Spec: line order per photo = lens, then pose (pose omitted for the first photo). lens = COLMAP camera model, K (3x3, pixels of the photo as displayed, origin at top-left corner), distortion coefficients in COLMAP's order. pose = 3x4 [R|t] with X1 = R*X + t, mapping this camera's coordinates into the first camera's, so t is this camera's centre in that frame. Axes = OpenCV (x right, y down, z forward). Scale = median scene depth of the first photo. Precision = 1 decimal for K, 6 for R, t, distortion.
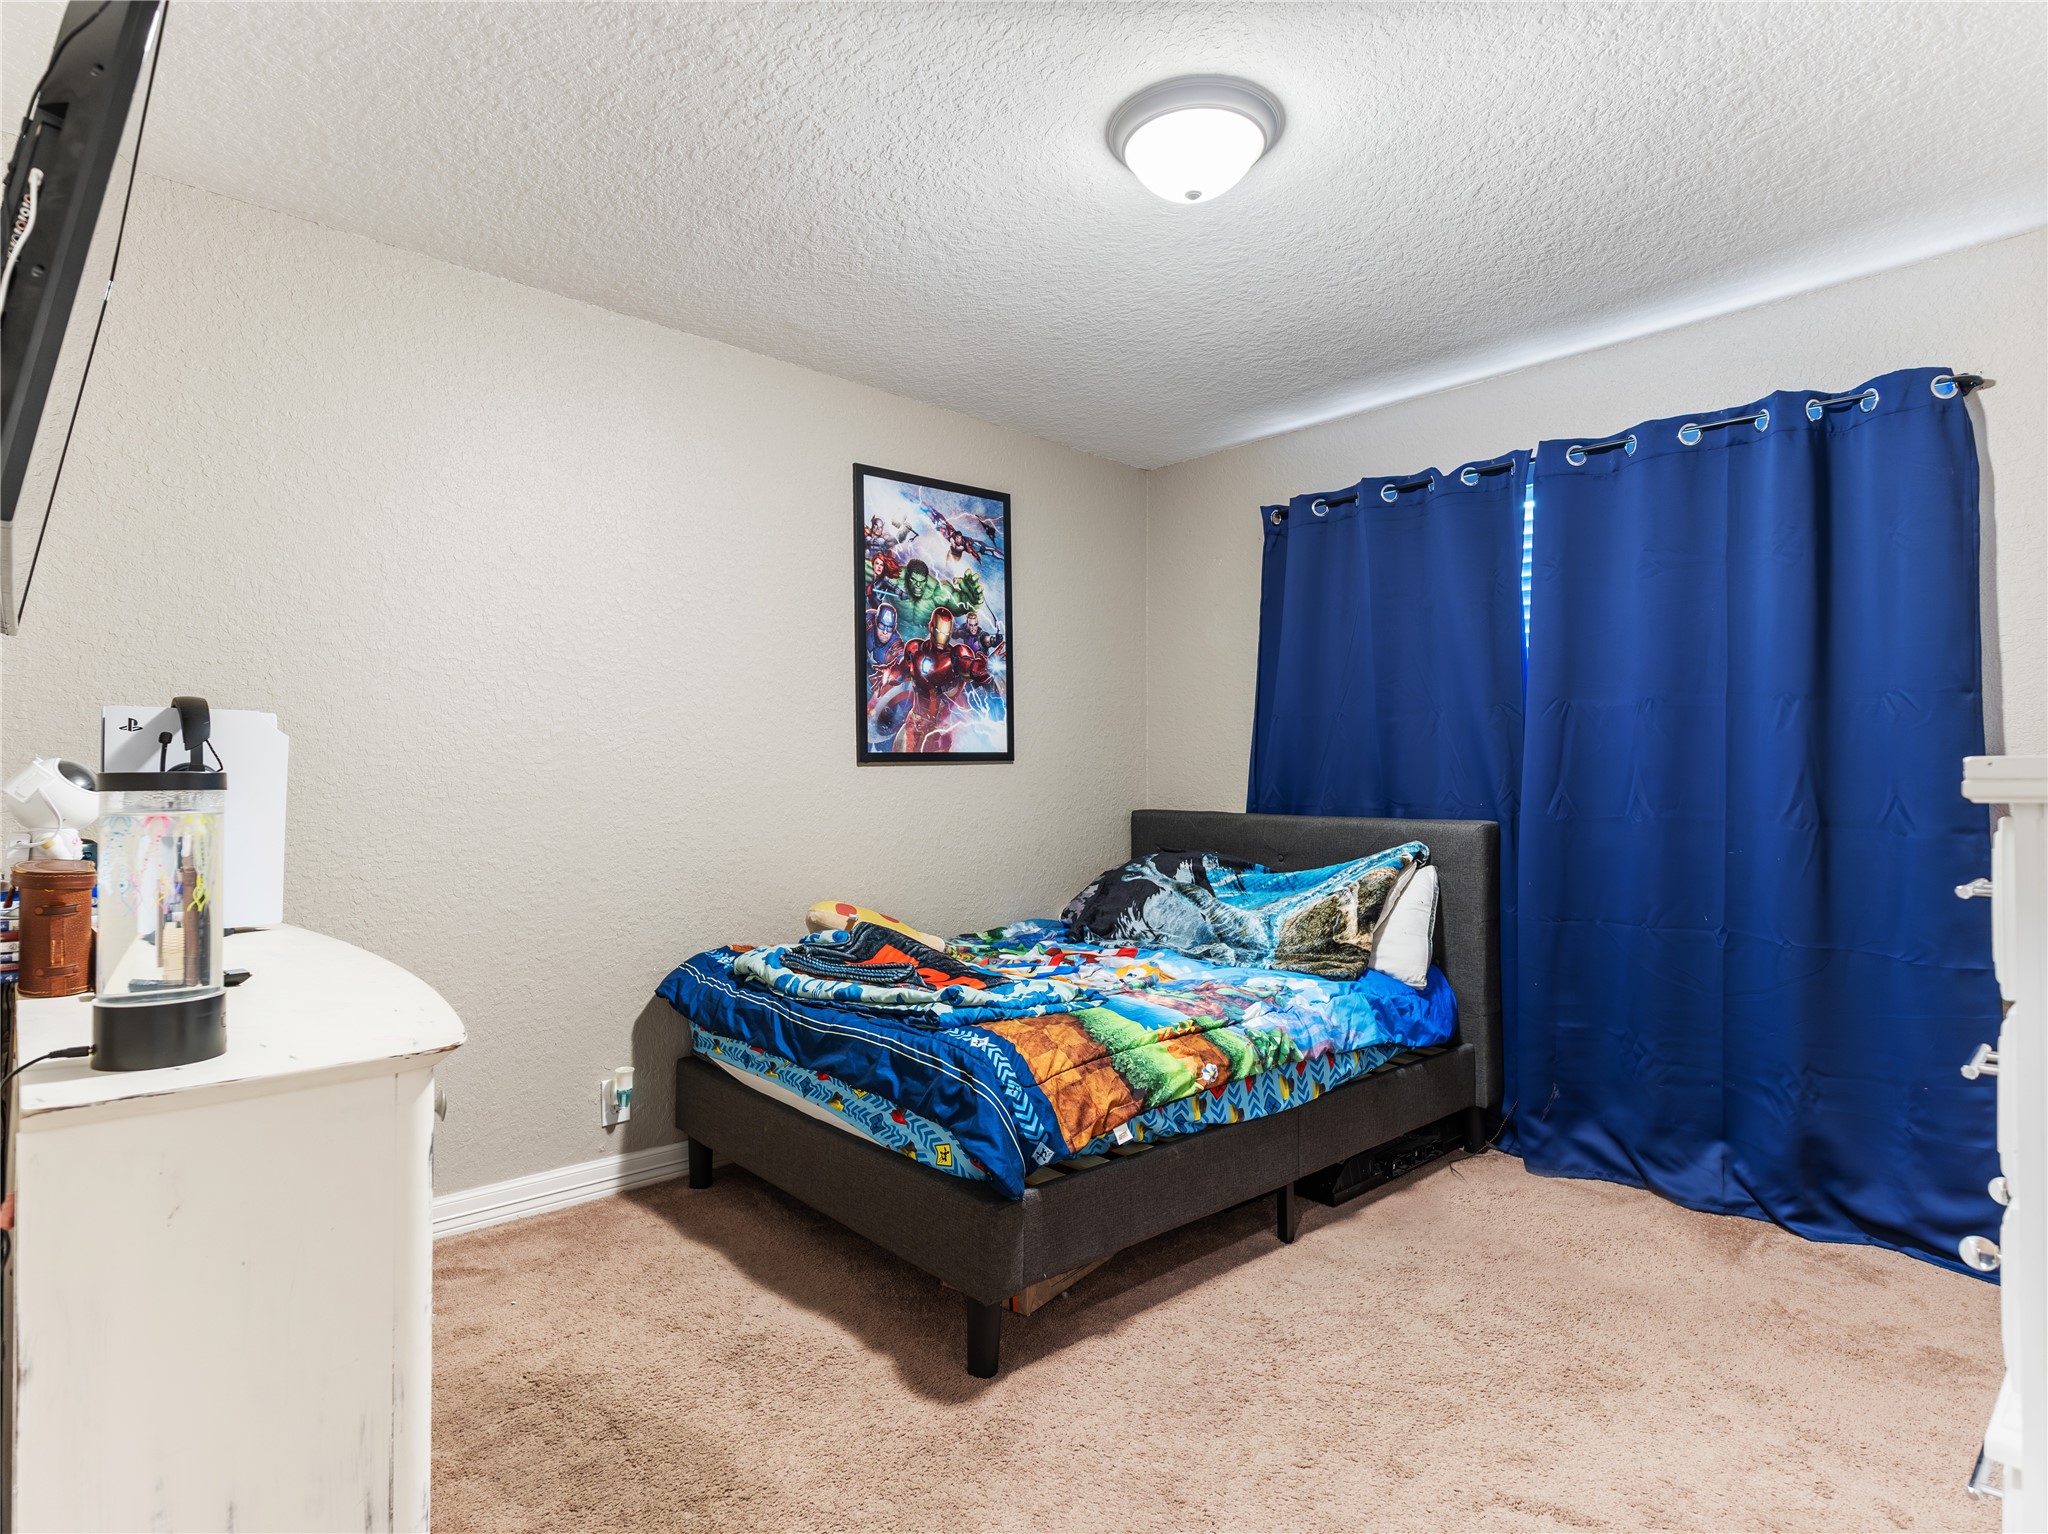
lens RADIAL K [[1105.6, 0, 1018.3], [0, 1105.6, 764.9], [0, 0, 1]] dist [-0.006164, 0.001022]
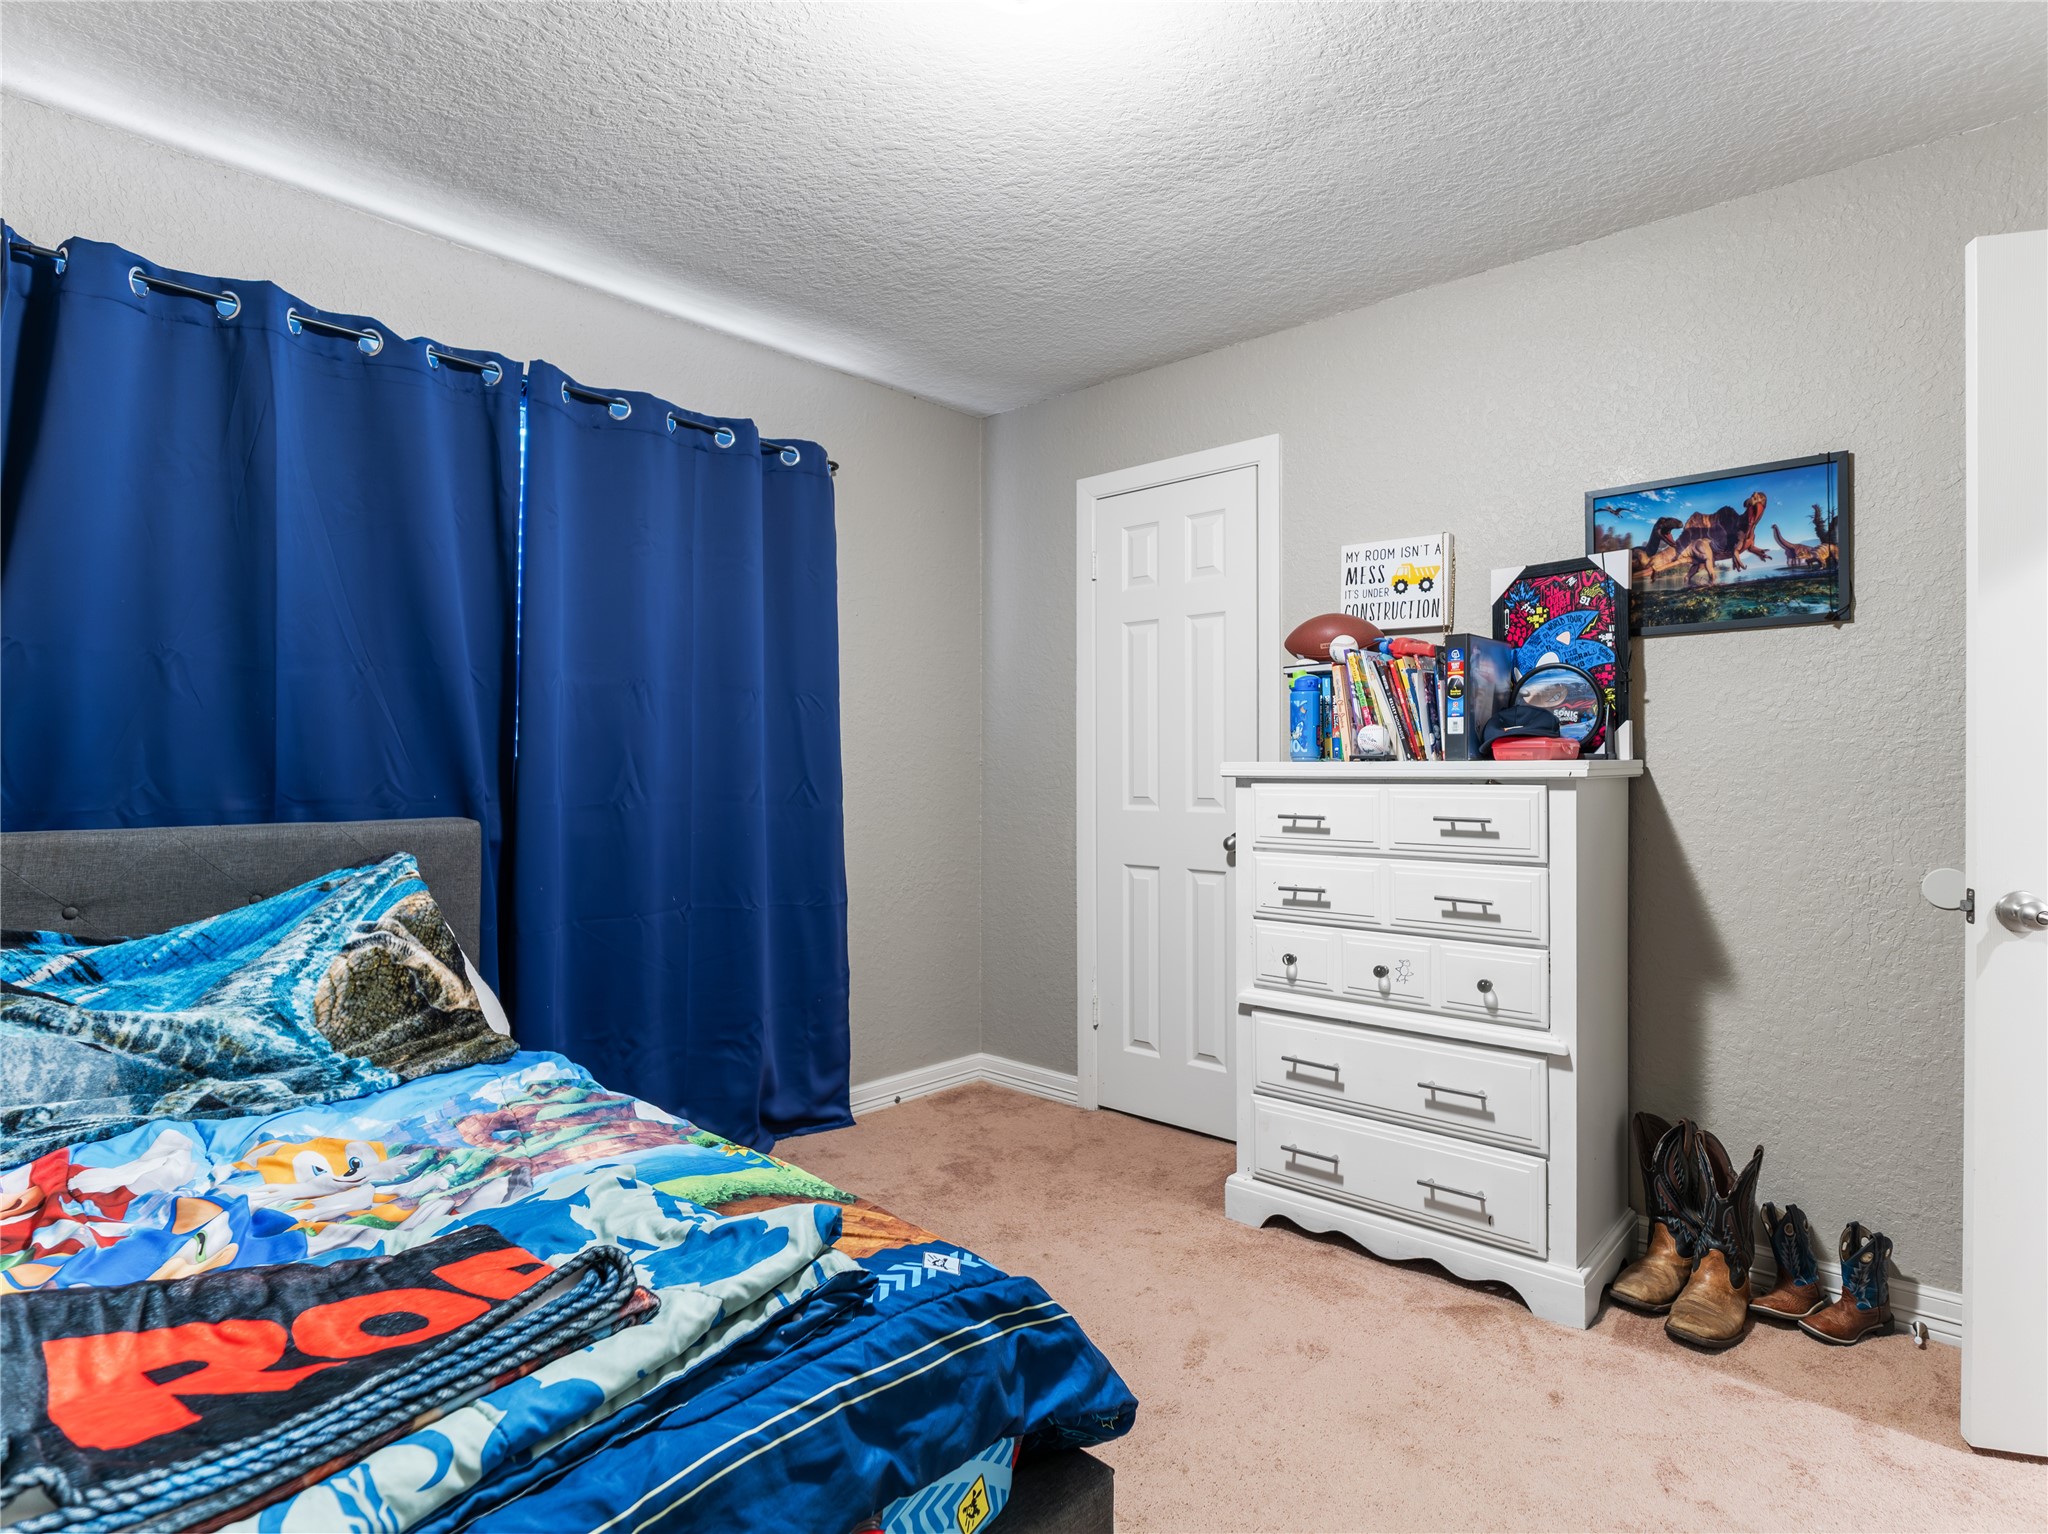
lens RADIAL K [[1105.6, 0, 1018.3], [0, 1105.6, 767.9], [0, 0, 1]] dist [-0.006164, 0.001022]
pose [[-0.106430, -0.007033, 0.994295, -0.350507], [-0.016642, 0.999848, 0.005291, 0.005004], [-0.994181, -0.015984, -0.106531, 0.633937]]
